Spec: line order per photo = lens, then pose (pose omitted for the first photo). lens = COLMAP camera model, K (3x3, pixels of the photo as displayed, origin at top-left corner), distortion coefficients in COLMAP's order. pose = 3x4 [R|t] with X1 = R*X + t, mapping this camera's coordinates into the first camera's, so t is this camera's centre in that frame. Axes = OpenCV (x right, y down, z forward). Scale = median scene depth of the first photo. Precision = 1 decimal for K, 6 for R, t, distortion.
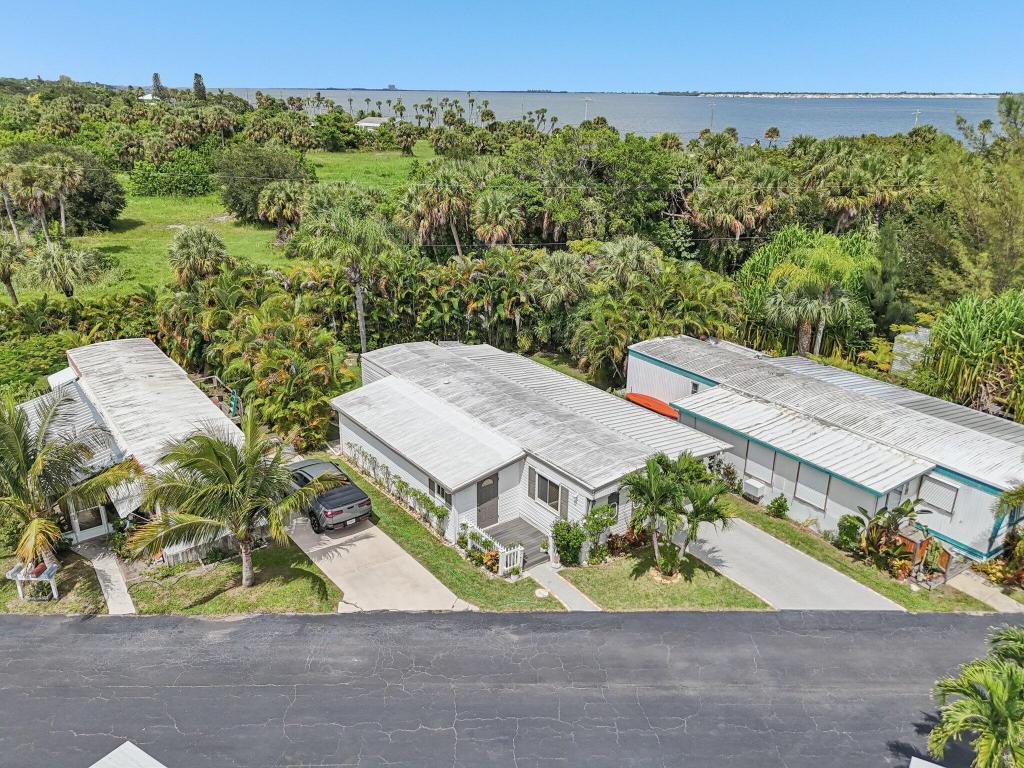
lens RADIAL K [[747.0, 0, 512.0], [0, 747.0, 384.0], [0, 0, 1]] dist [0.086719, -0.102939]
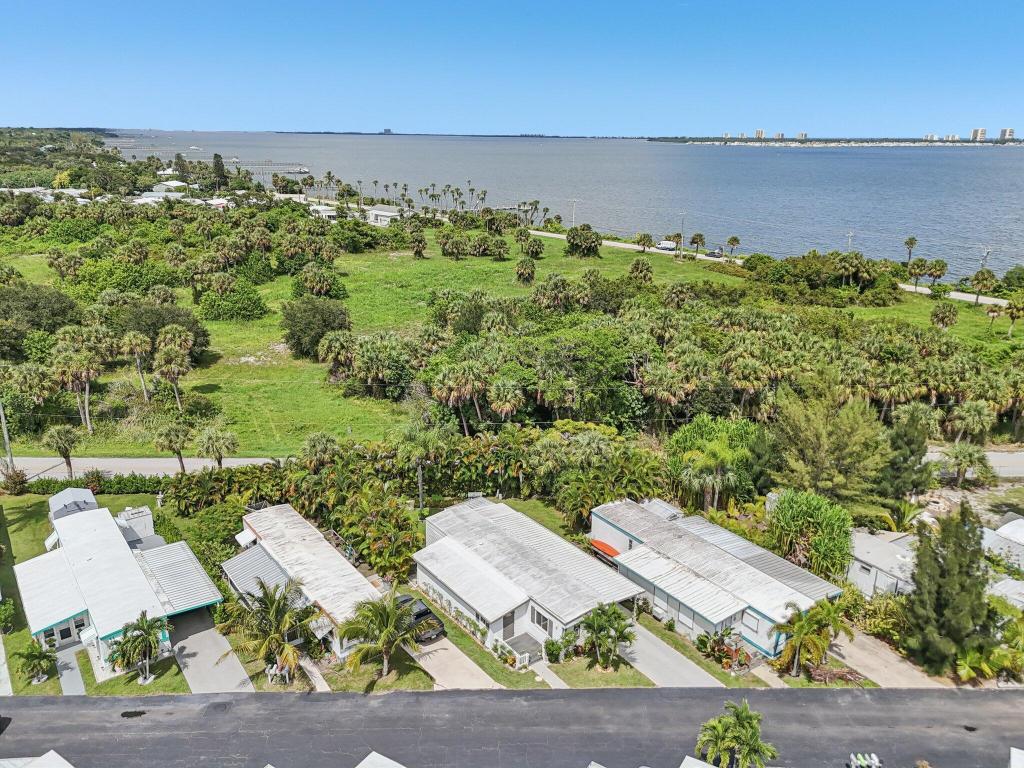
lens RADIAL K [[752.3, 0, 512.0], [0, 752.3, 384.0], [0, 0, 1]] dist [0.113187, -0.206992]
pose [[0.999961, -0.002232, 0.008599, -0.035850], [0.002615, 0.998989, -0.044876, -0.317696], [-0.008490, 0.044897, 0.998956, -0.800195]]
